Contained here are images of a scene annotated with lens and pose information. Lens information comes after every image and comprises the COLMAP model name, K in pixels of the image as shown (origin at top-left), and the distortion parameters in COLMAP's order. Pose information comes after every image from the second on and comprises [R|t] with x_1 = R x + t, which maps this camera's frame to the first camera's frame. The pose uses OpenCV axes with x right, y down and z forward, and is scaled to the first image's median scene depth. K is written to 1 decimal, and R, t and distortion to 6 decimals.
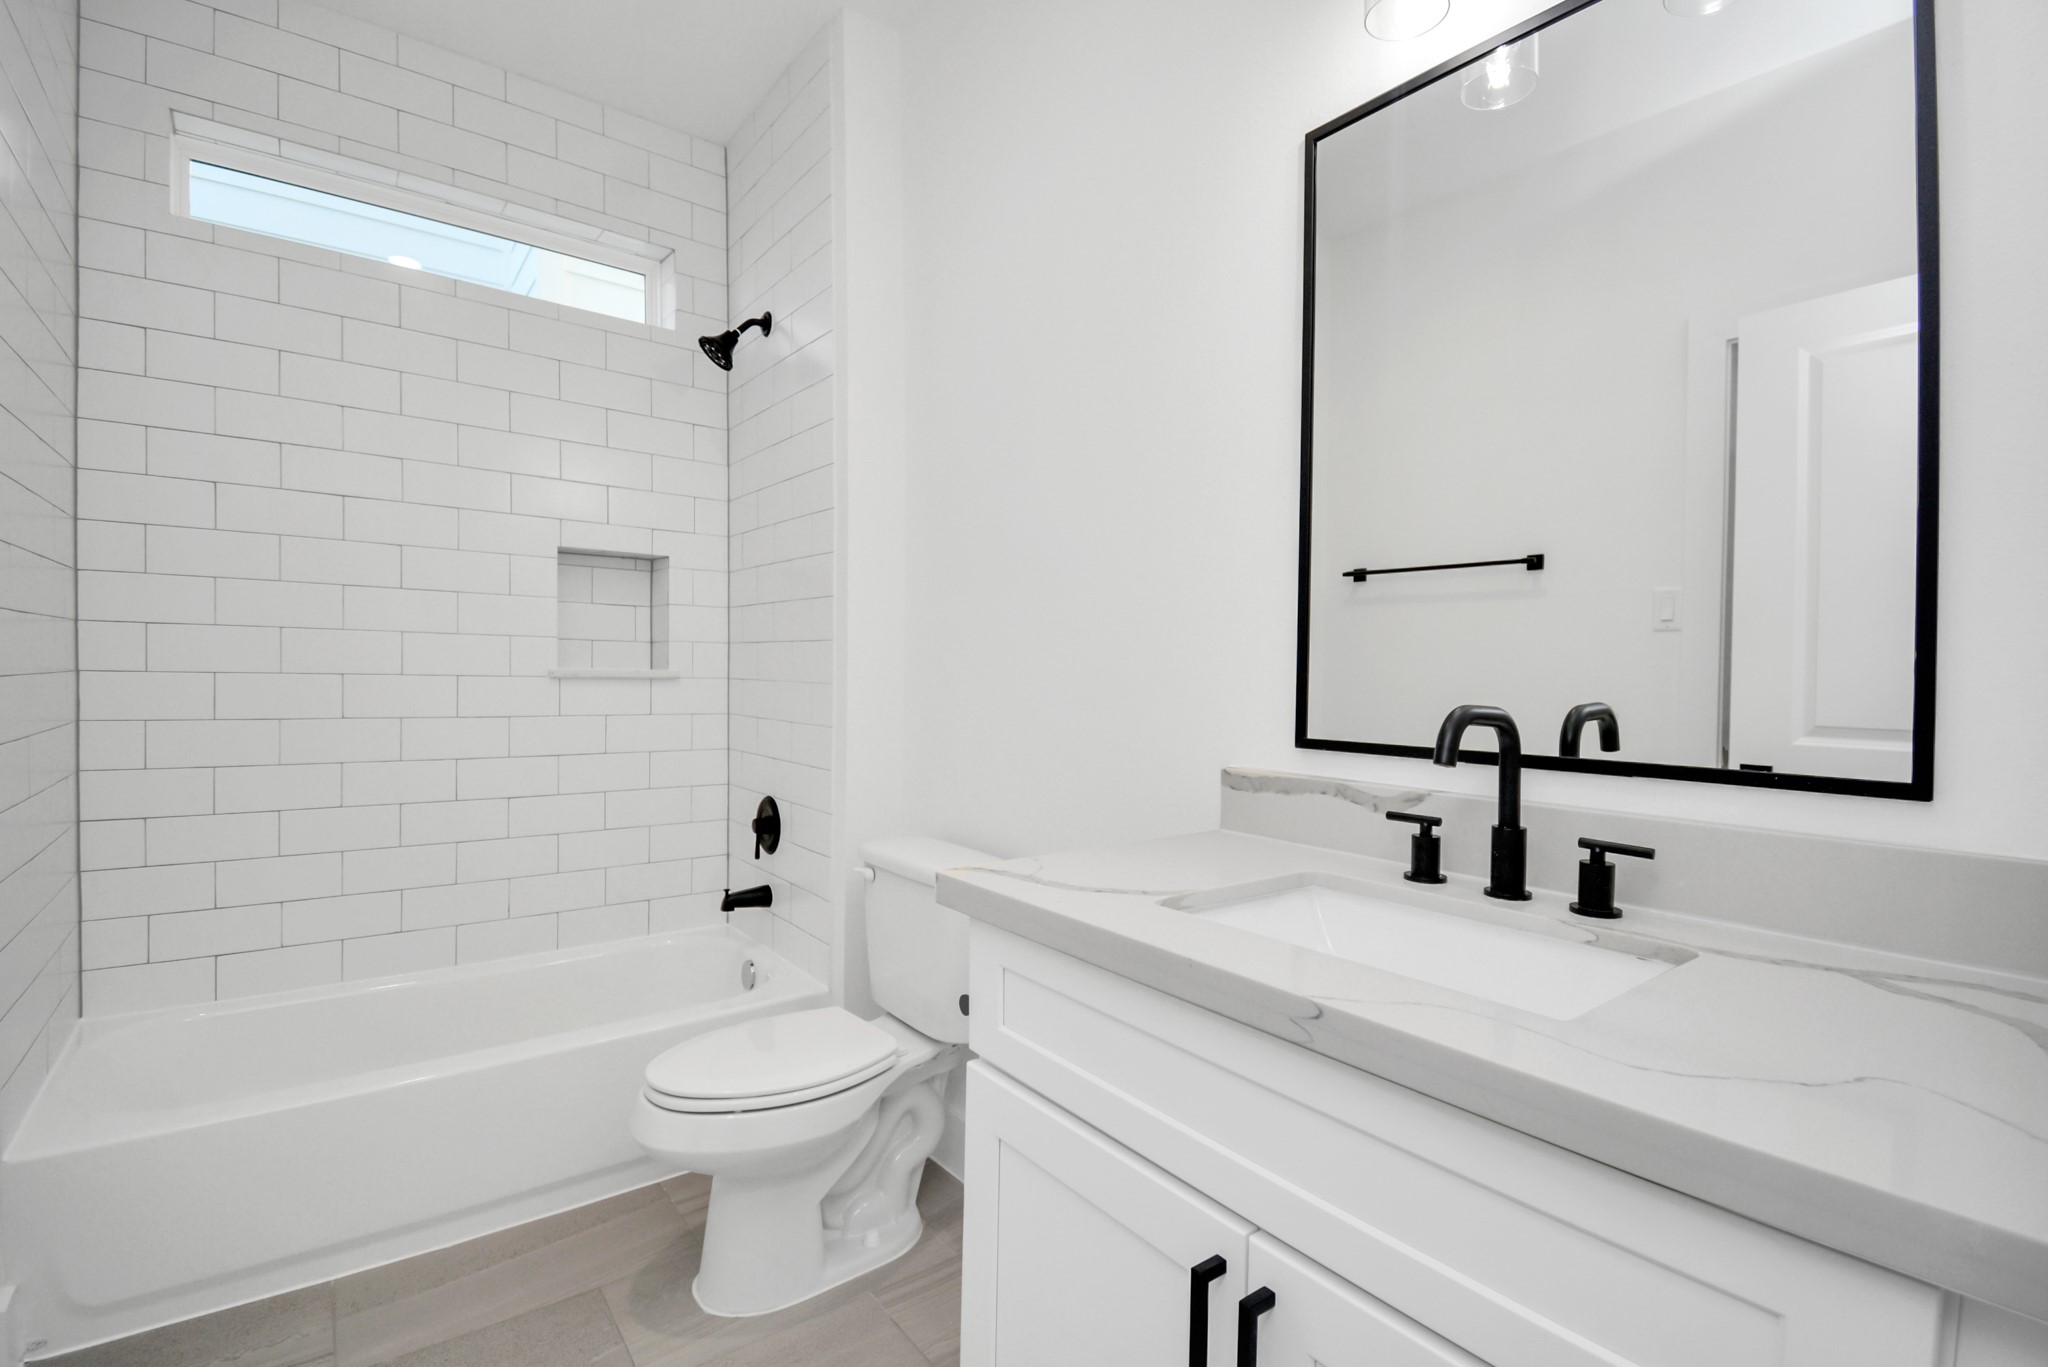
lens RADIAL K [[909.0, 0, 1007.9], [0, 909.0, 693.1], [0, 0, 1]] dist [0.009625, -0.021302]
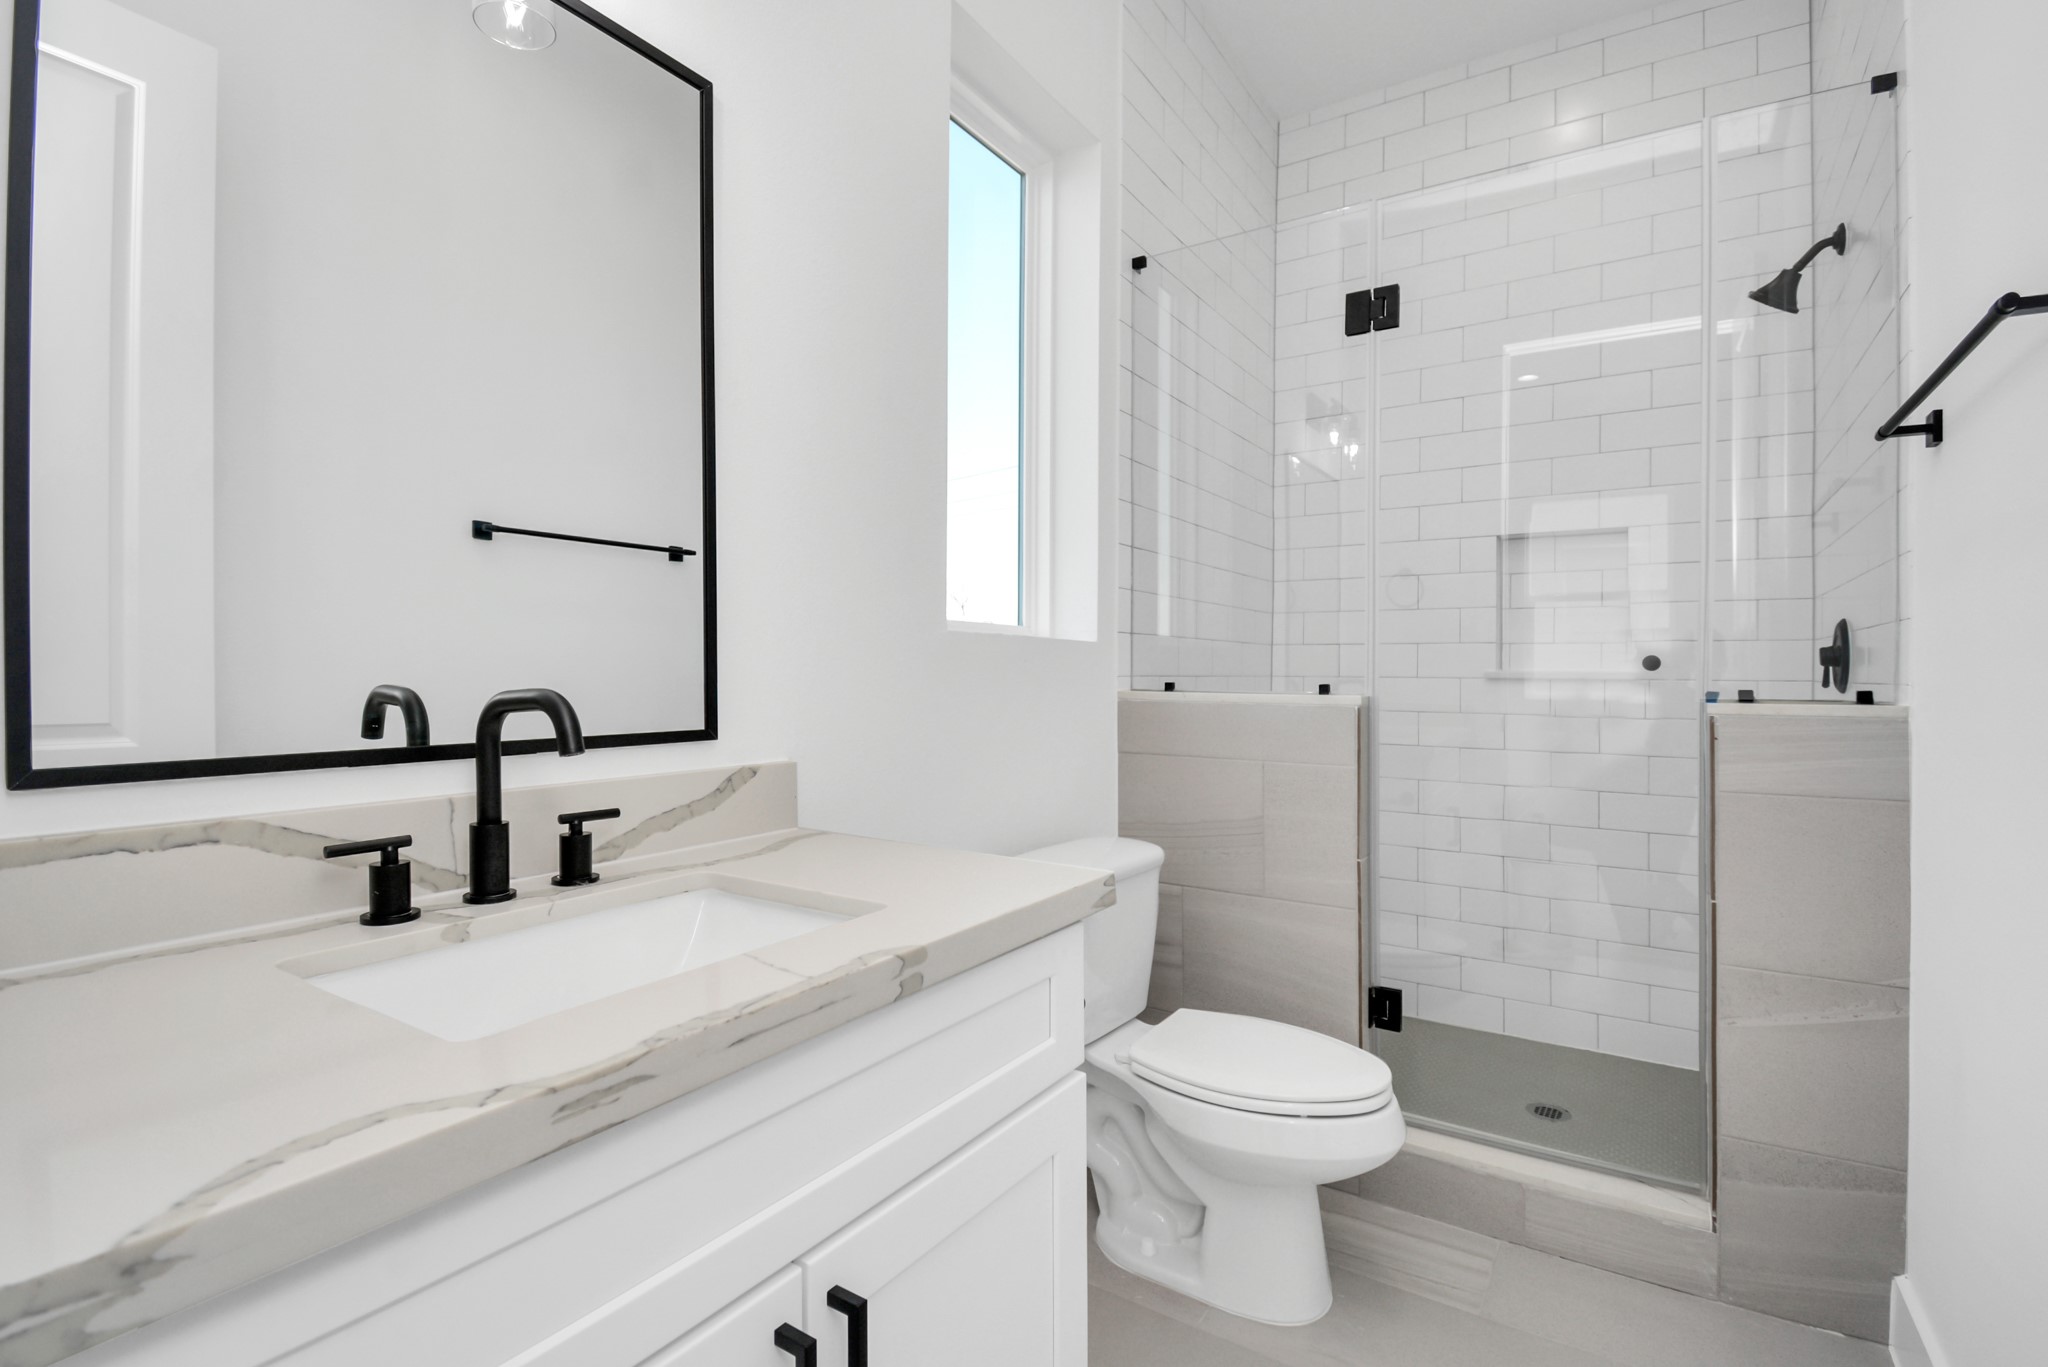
lens RADIAL K [[944.7, 0, 1025.0], [0, 944.7, 652.5], [0, 0, 1]] dist [0.020389, -0.009654]
pose [[-0.388123, -0.000972, 0.921607, -0.541642], [0.001634, 0.999997, 0.001743, -0.025006], [-0.921606, 0.002182, -0.388120, 0.883603]]
